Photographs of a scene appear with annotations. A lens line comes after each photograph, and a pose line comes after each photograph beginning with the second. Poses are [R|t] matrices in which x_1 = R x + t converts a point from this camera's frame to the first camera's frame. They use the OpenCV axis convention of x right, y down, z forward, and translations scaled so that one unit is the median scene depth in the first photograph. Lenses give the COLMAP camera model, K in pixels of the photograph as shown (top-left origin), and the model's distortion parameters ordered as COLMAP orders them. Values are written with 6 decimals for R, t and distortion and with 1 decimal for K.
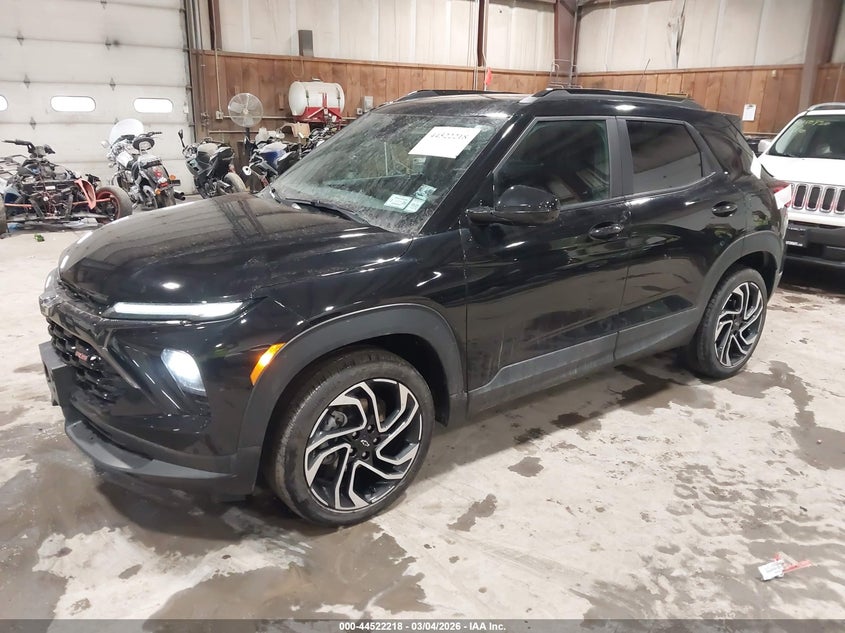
lens RADIAL K [[673.7, 0, 410.3], [0, 673.7, 312.7], [0, 0, 1]] dist [0.010636, -0.001381]
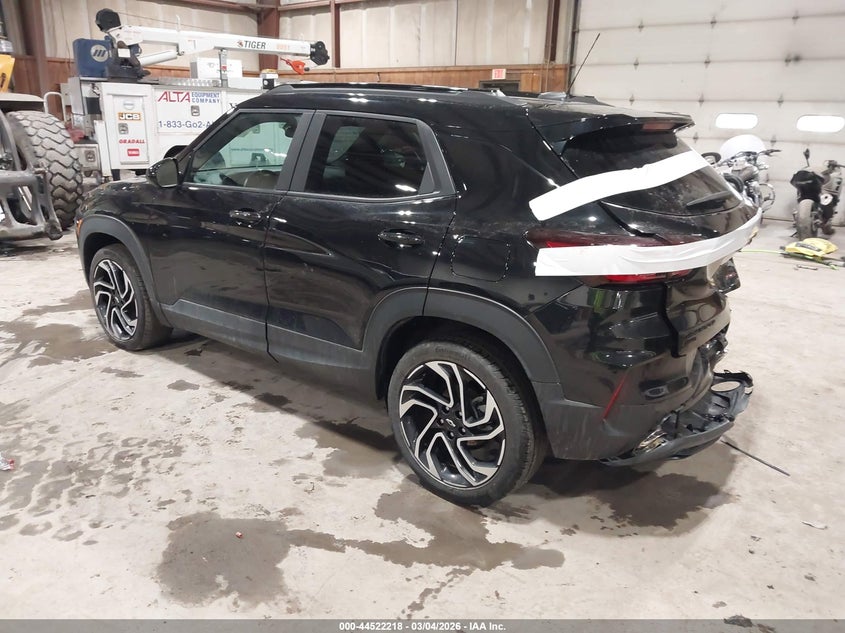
lens RADIAL K [[657.8, 0, 417.2], [0, 657.8, 319.3], [0, 0, 1]] dist [0.000641, 0.001774]
pose [[0.257026, 0.282310, -0.924250, 1.335335], [-0.300828, 0.932236, 0.201092, -0.256398], [0.918390, 0.226354, 0.324536, 0.933780]]
